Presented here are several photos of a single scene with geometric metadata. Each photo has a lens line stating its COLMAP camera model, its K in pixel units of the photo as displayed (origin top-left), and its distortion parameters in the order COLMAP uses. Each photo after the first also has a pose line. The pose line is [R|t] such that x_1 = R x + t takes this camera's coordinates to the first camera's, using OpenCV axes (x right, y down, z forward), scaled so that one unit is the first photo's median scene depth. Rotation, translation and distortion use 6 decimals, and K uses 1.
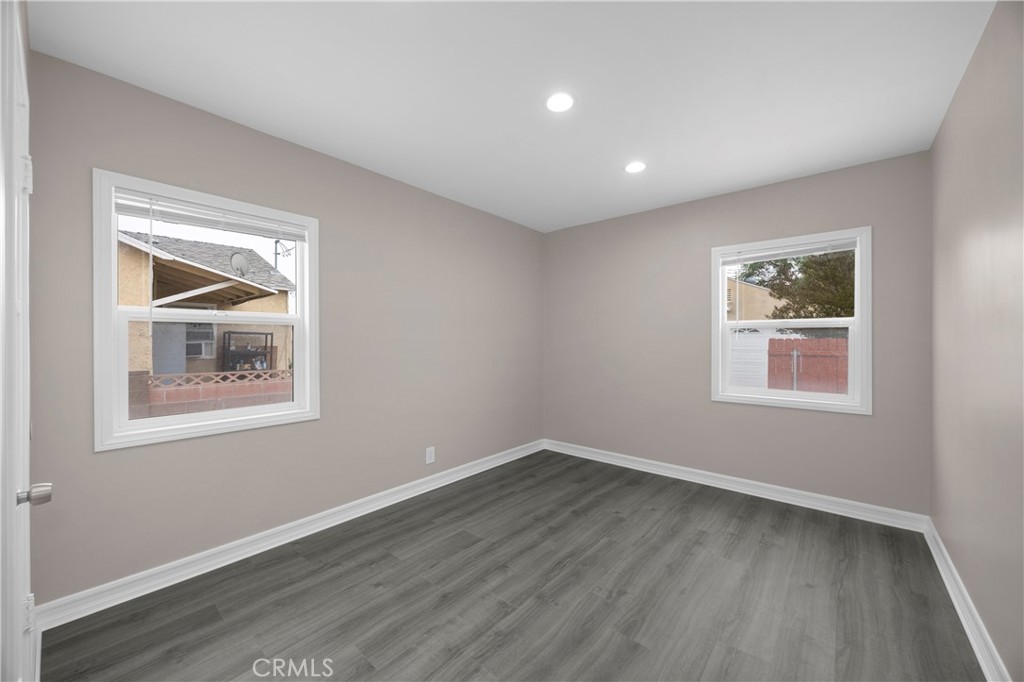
lens RADIAL K [[391.8, 0, 505.0], [0, 391.8, 340.9], [0, 0, 1]] dist [-0.009127, 0.000206]
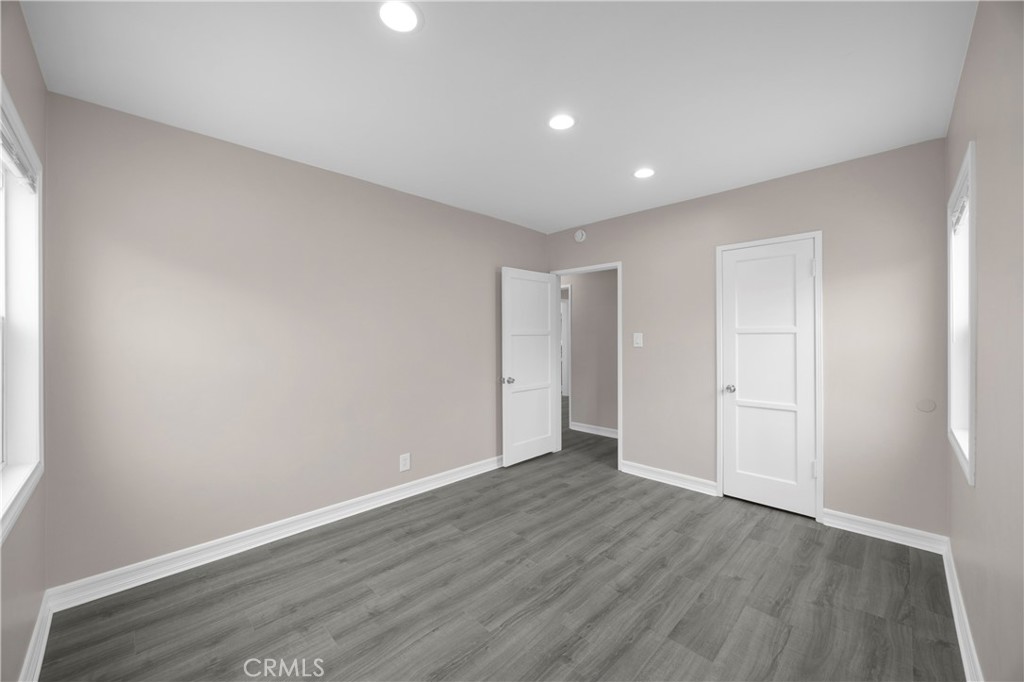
lens RADIAL K [[391.8, 0, 505.0], [0, 391.8, 340.9], [0, 0, 1]] dist [-0.009127, 0.000206]
pose [[-0.997202, 0.003173, 0.074681, 0.207644], [0.003932, 0.999942, 0.010024, -0.026607], [-0.074645, 0.010290, -0.997157, 1.992736]]
